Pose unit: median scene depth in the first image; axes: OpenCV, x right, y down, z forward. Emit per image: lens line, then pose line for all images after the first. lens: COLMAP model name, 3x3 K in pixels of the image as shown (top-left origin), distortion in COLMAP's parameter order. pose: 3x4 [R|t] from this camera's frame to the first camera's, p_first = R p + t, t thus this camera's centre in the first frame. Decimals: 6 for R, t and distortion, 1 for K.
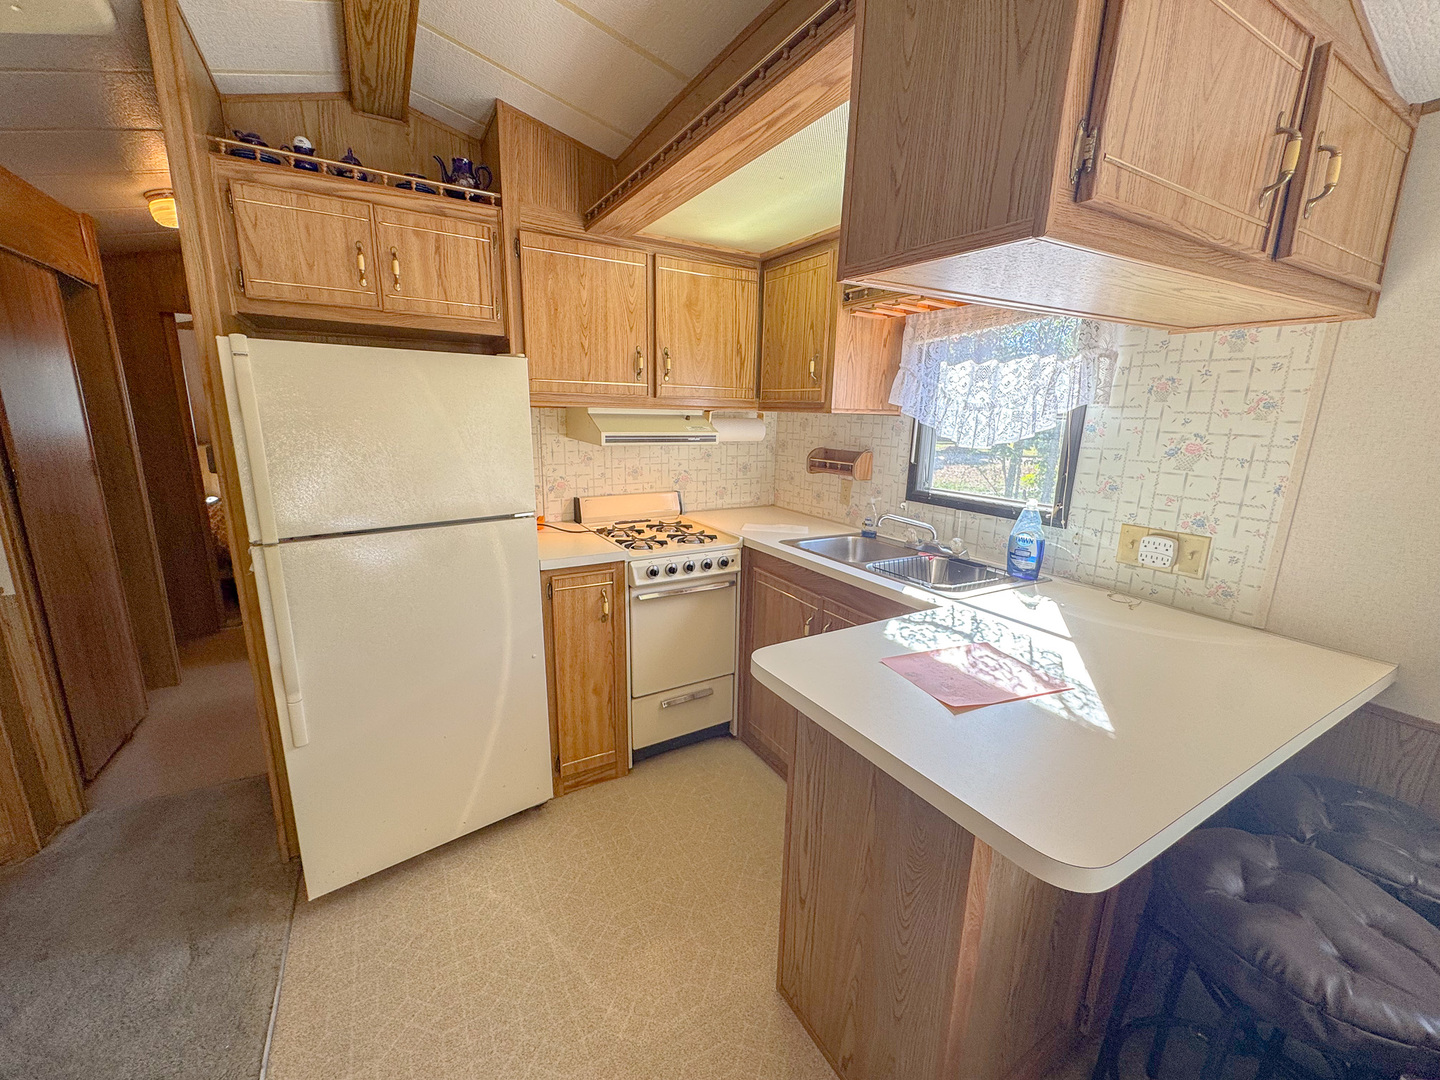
lens RADIAL K [[574.4, 0, 715.4], [0, 574.4, 539.4], [0, 0, 1]] dist [-0.001417, -0.000177]
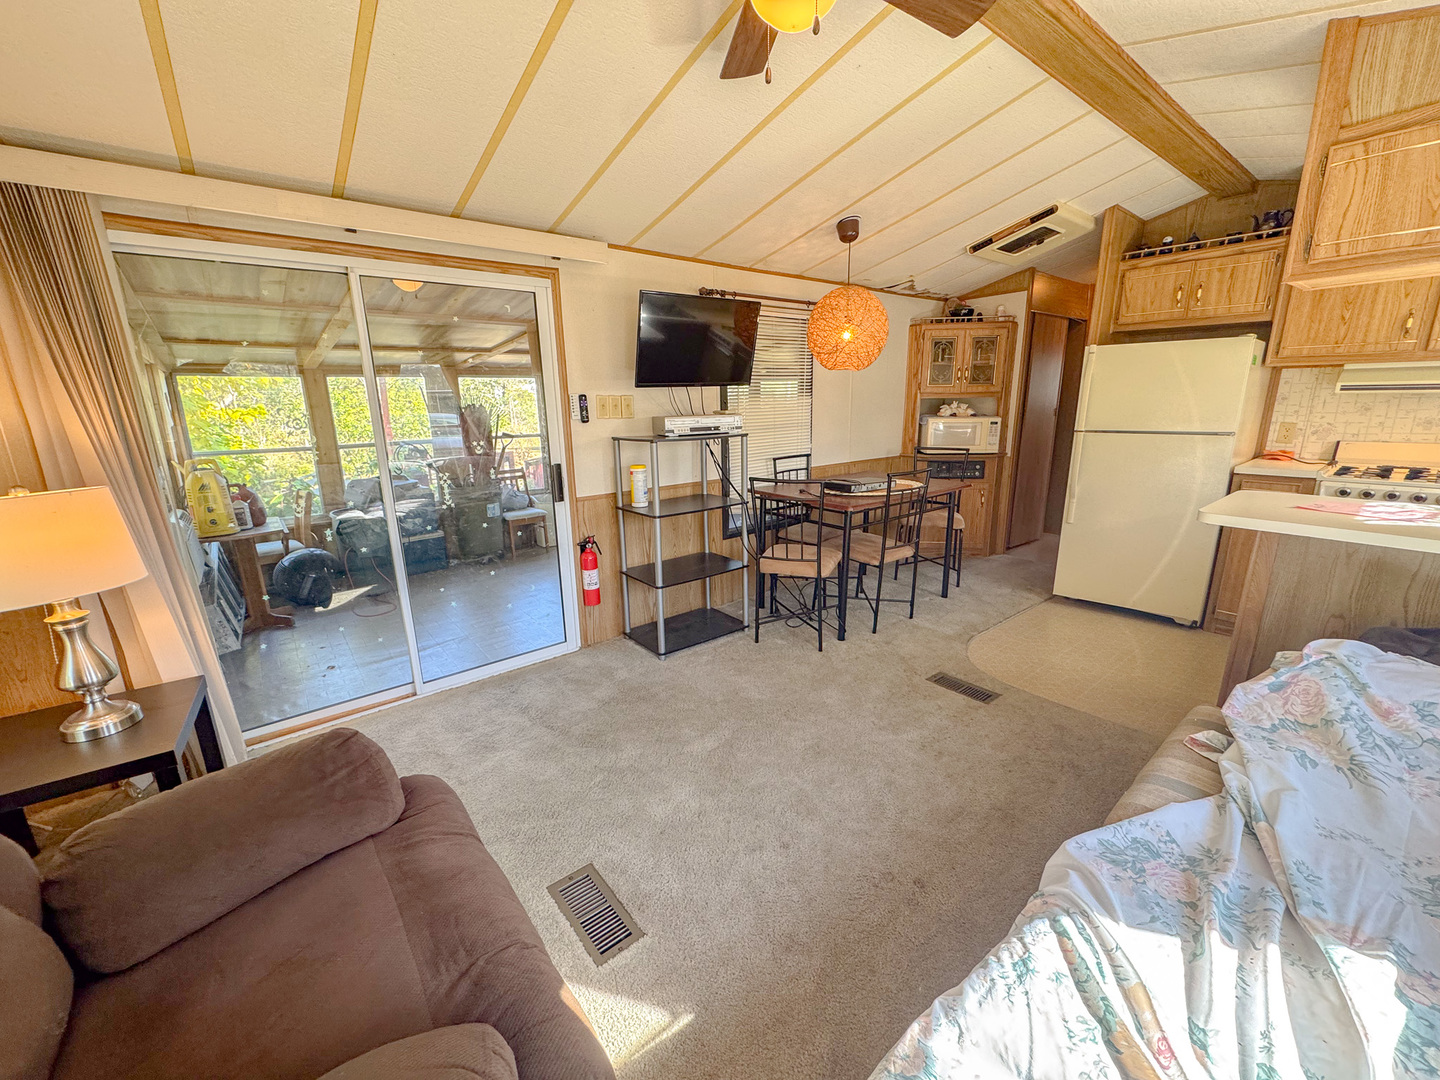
lens RADIAL K [[574.4, 0, 719.2], [0, 574.4, 538.9], [0, 0, 1]] dist [-0.001417, -0.000177]
pose [[0.161459, 0.213196, -0.963576, 1.146454], [-0.198346, 0.963474, 0.179938, 0.255116], [0.966742, 0.162068, 0.197848, -0.717895]]
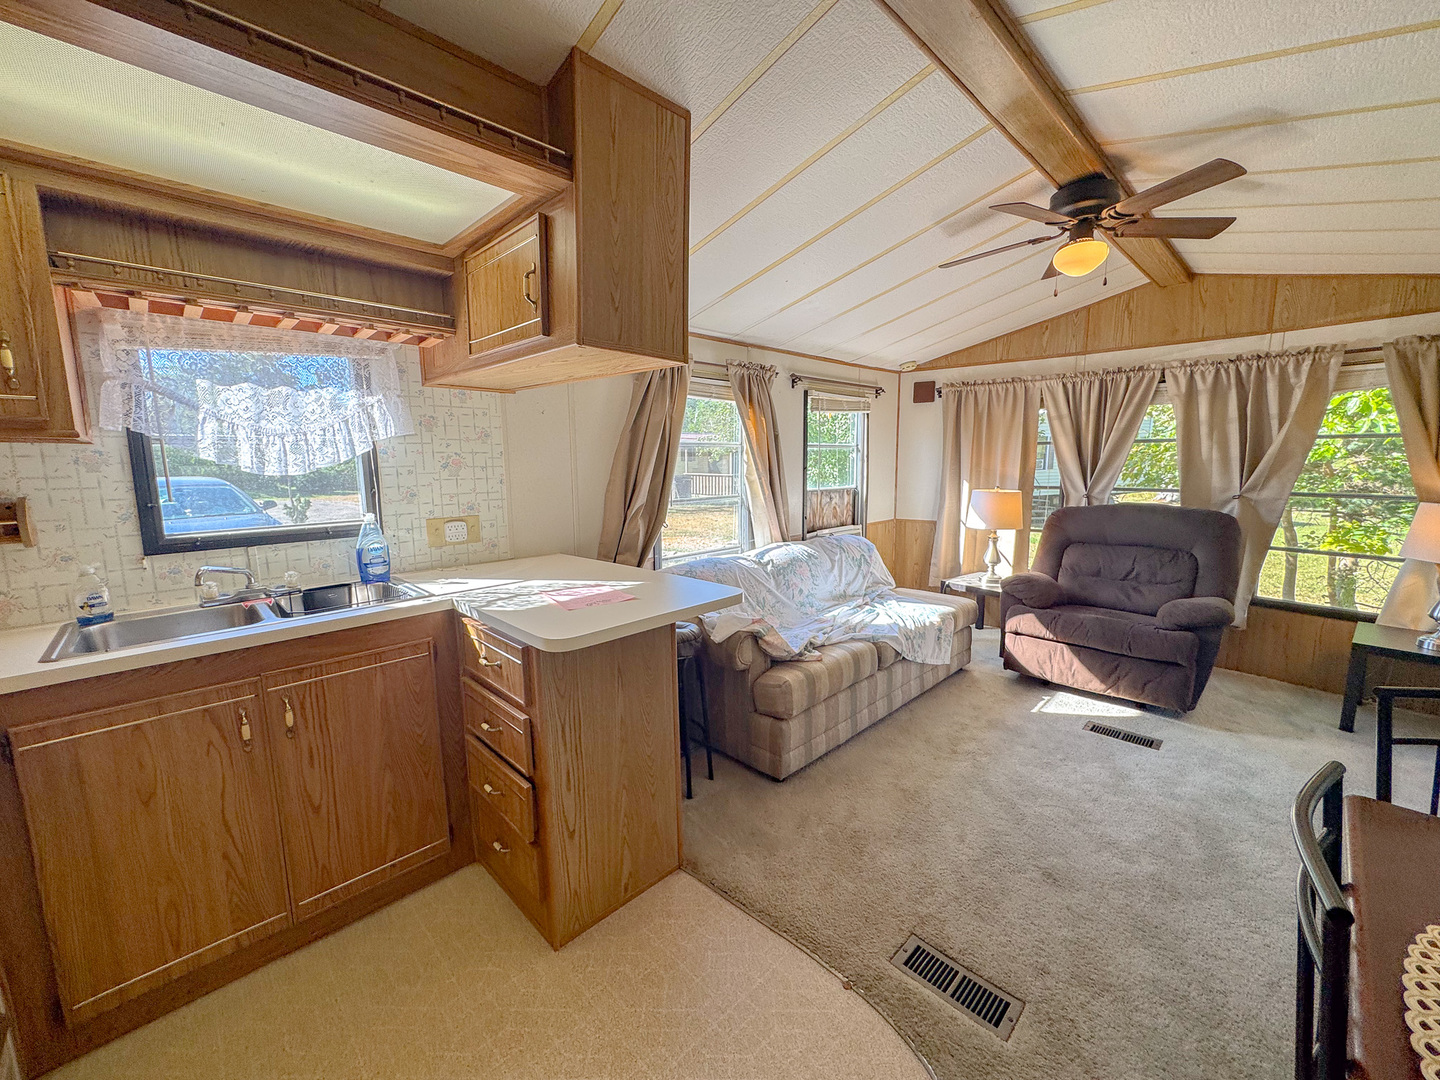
lens RADIAL K [[574.4, 0, 723.5], [0, 574.4, 538.1], [0, 0, 1]] dist [-0.001417, -0.000177]
pose [[-0.255646, -0.151929, 0.954758, -0.766720], [0.217113, 0.953326, 0.209835, -0.114833], [-0.942076, 0.260934, -0.210728, 0.611340]]
